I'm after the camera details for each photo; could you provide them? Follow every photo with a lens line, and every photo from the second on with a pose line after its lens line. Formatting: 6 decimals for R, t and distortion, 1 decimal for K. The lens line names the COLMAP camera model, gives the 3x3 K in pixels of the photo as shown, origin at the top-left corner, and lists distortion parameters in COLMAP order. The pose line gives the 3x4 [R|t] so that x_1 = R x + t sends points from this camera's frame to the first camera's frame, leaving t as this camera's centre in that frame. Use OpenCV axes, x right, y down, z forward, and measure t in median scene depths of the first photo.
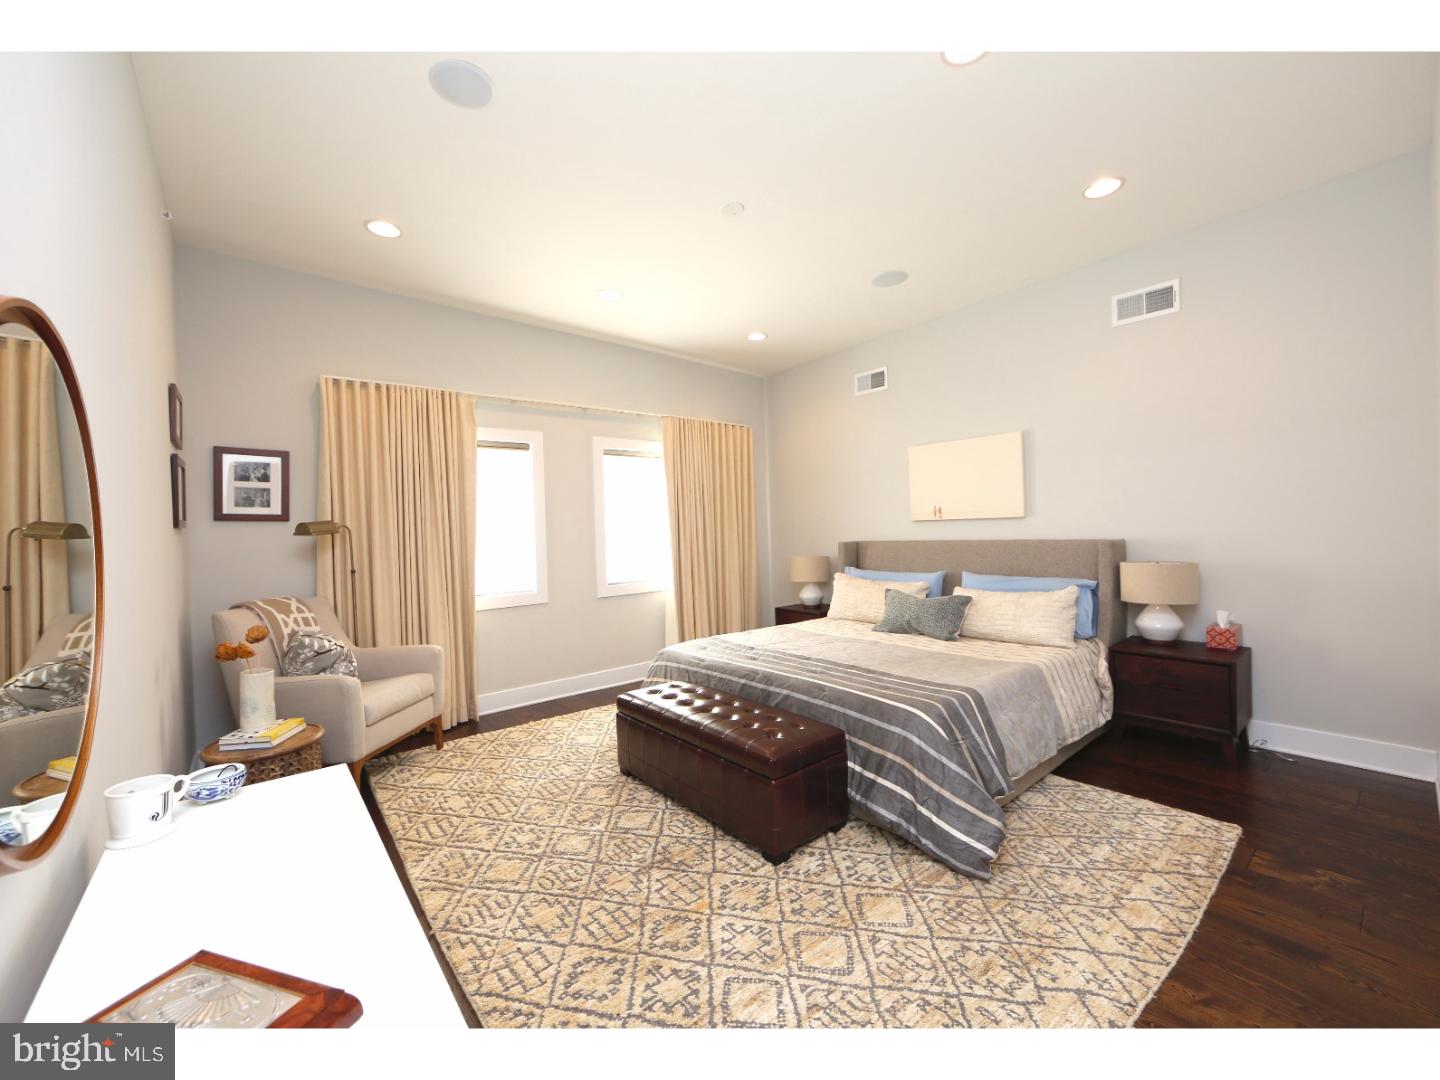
lens RADIAL K [[573.6, 0, 715.3], [0, 573.6, 535.2], [0, 0, 1]] dist [-0.015657, 0.000330]
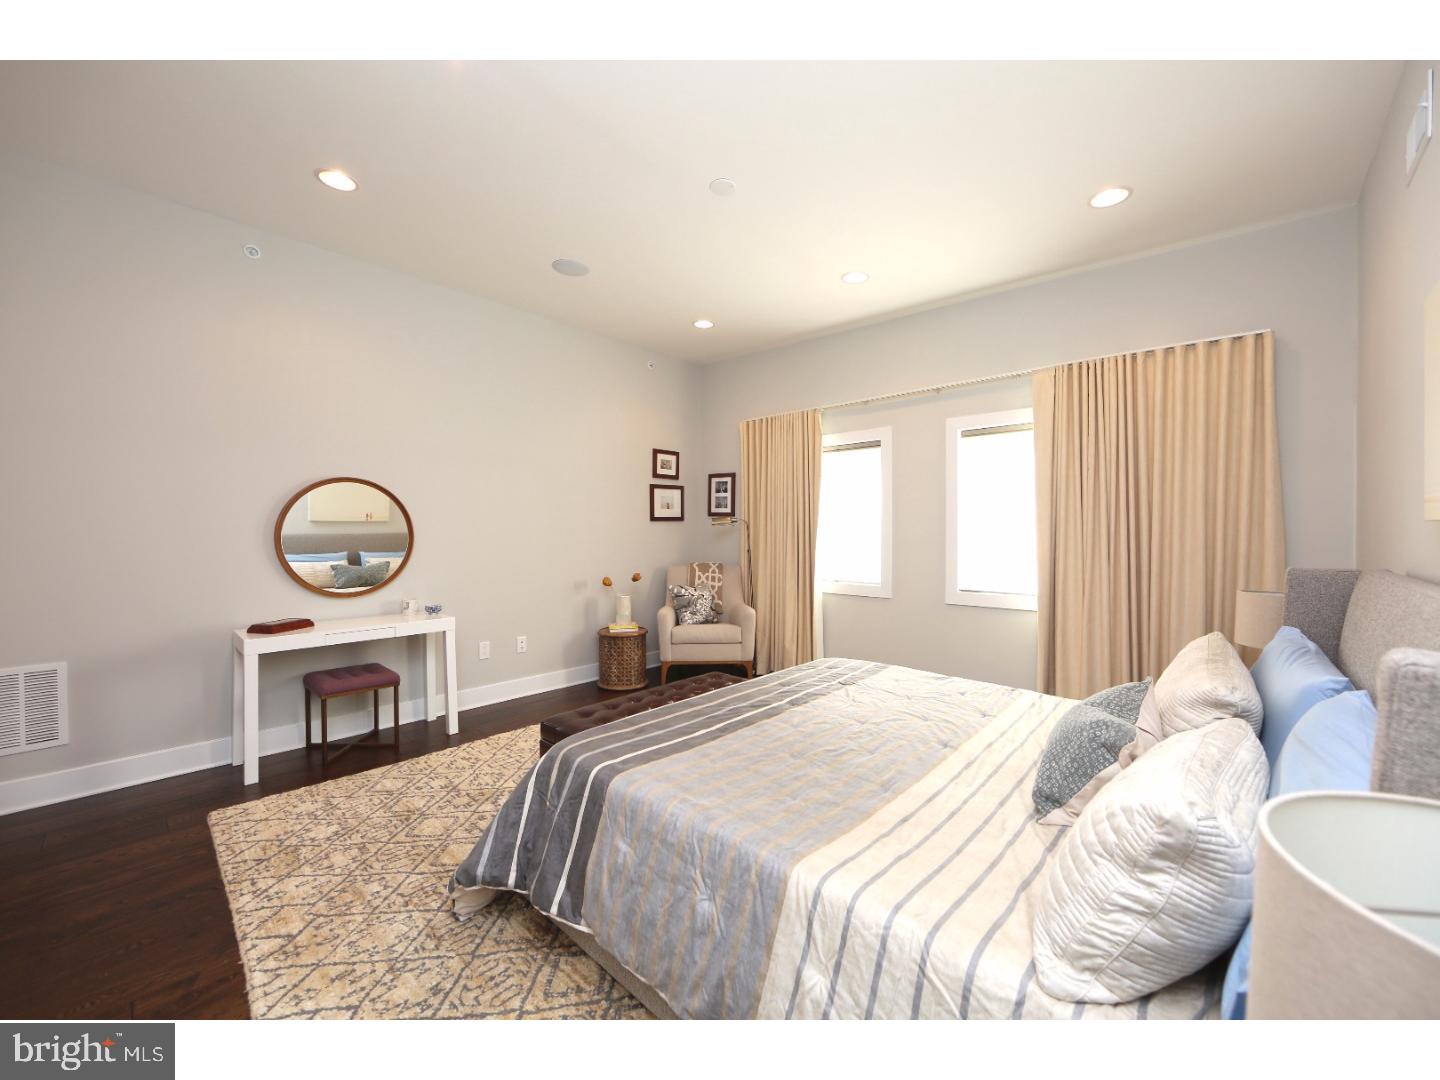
lens RADIAL K [[566.2, 0, 718.8], [0, 566.2, 534.0], [0, 0, 1]] dist [-0.007875, 0.000247]
pose [[0.131068, 0.038032, -0.990644, 0.783580], [-0.012669, 0.999247, 0.036686, -0.031898], [0.991292, 0.007742, 0.131451, 0.714376]]
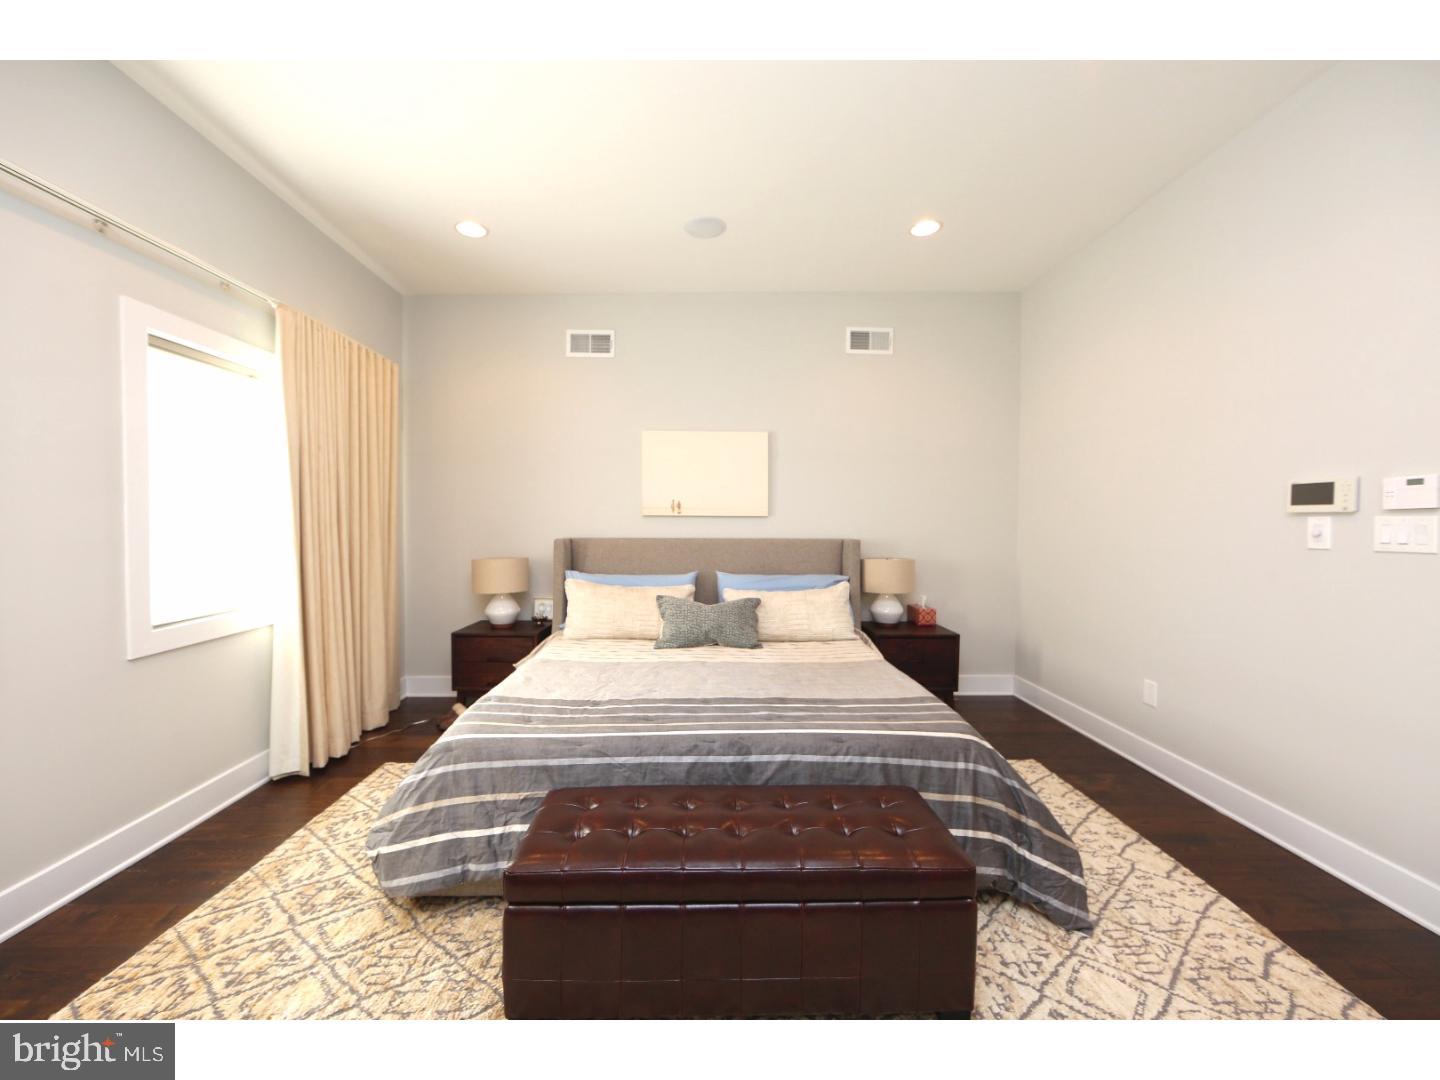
lens RADIAL K [[573.6, 0, 715.3], [0, 573.6, 535.2], [0, 0, 1]] dist [-0.015657, 0.000330]
pose [[0.619096, 0.013090, 0.785206, -0.352011], [-0.014018, 0.999886, -0.005616, 0.010269], [-0.785190, -0.007530, 0.619209, 0.486010]]
